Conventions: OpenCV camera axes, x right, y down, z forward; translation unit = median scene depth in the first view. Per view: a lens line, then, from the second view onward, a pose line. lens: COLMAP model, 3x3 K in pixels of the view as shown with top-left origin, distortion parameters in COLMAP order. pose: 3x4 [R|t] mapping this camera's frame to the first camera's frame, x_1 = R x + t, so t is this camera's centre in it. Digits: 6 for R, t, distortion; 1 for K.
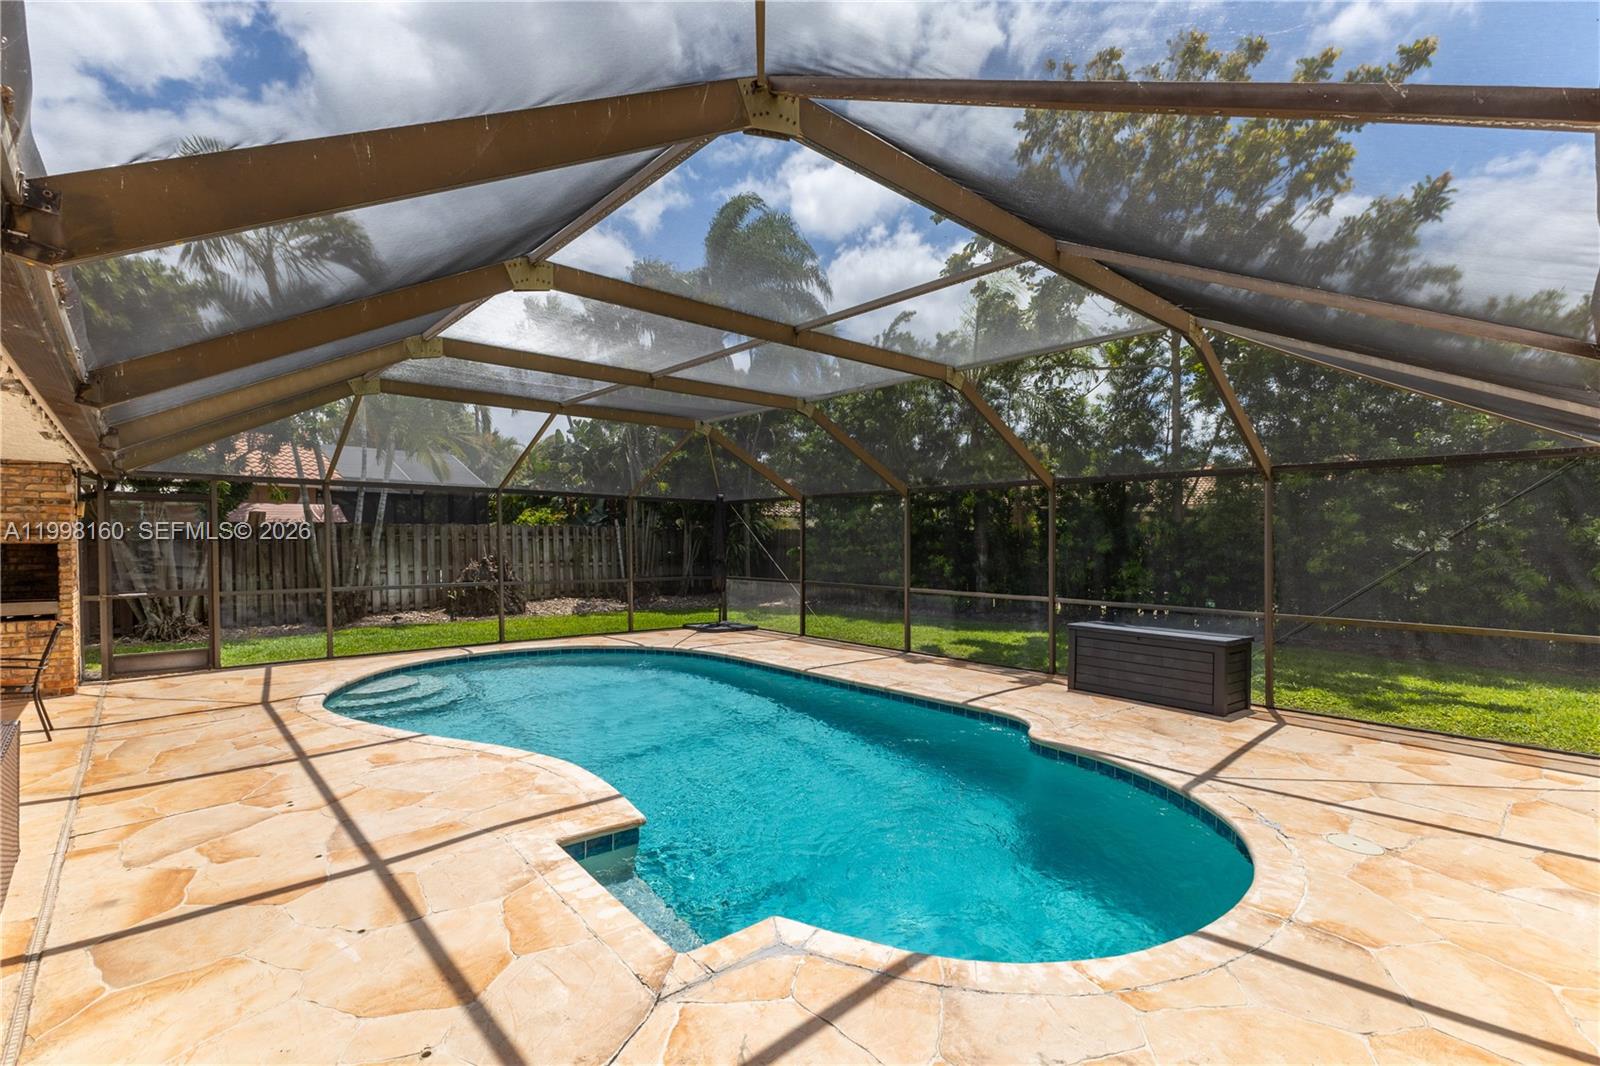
lens RADIAL K [[704.1, 0, 799.1], [0, 704.1, 548.1], [0, 0, 1]] dist [0.019783, -0.003685]
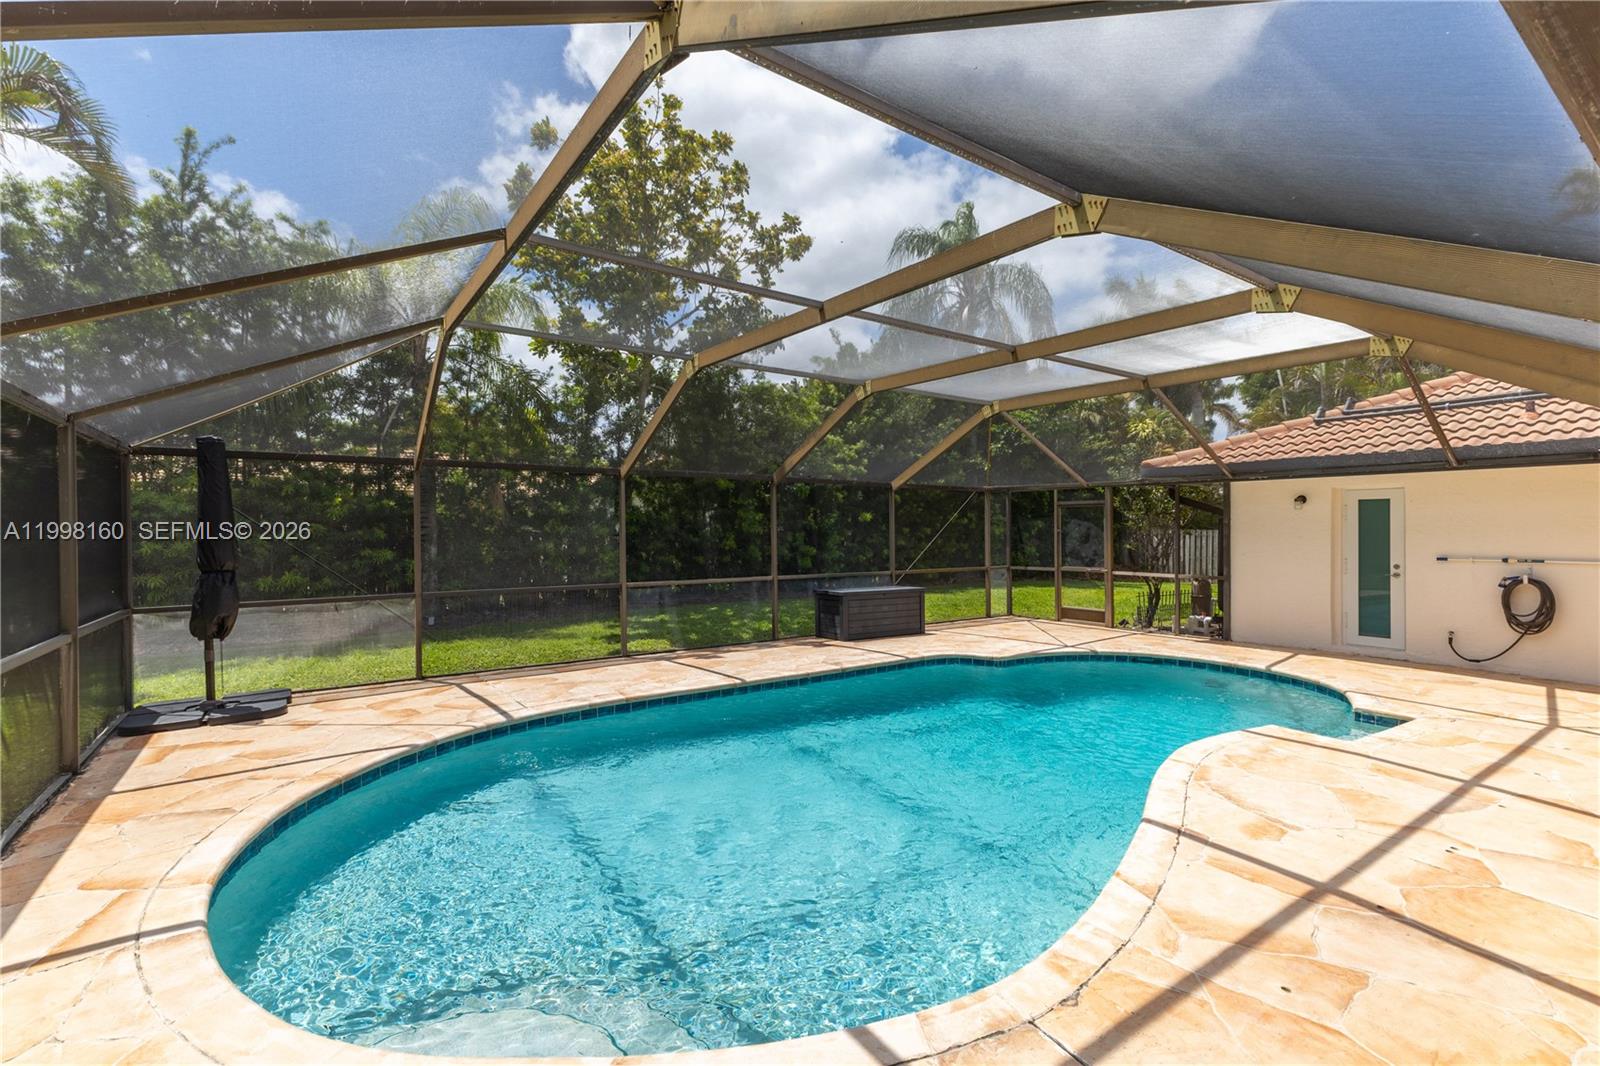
lens RADIAL K [[704.1, 0, 792.8], [0, 704.1, 529.2], [0, 0, 1]] dist [0.019783, -0.003685]
pose [[0.134954, -0.006678, 0.990829, -0.986048], [0.015125, 0.999875, 0.004679, -0.017361], [-0.990736, 0.014355, 0.135038, 0.986521]]
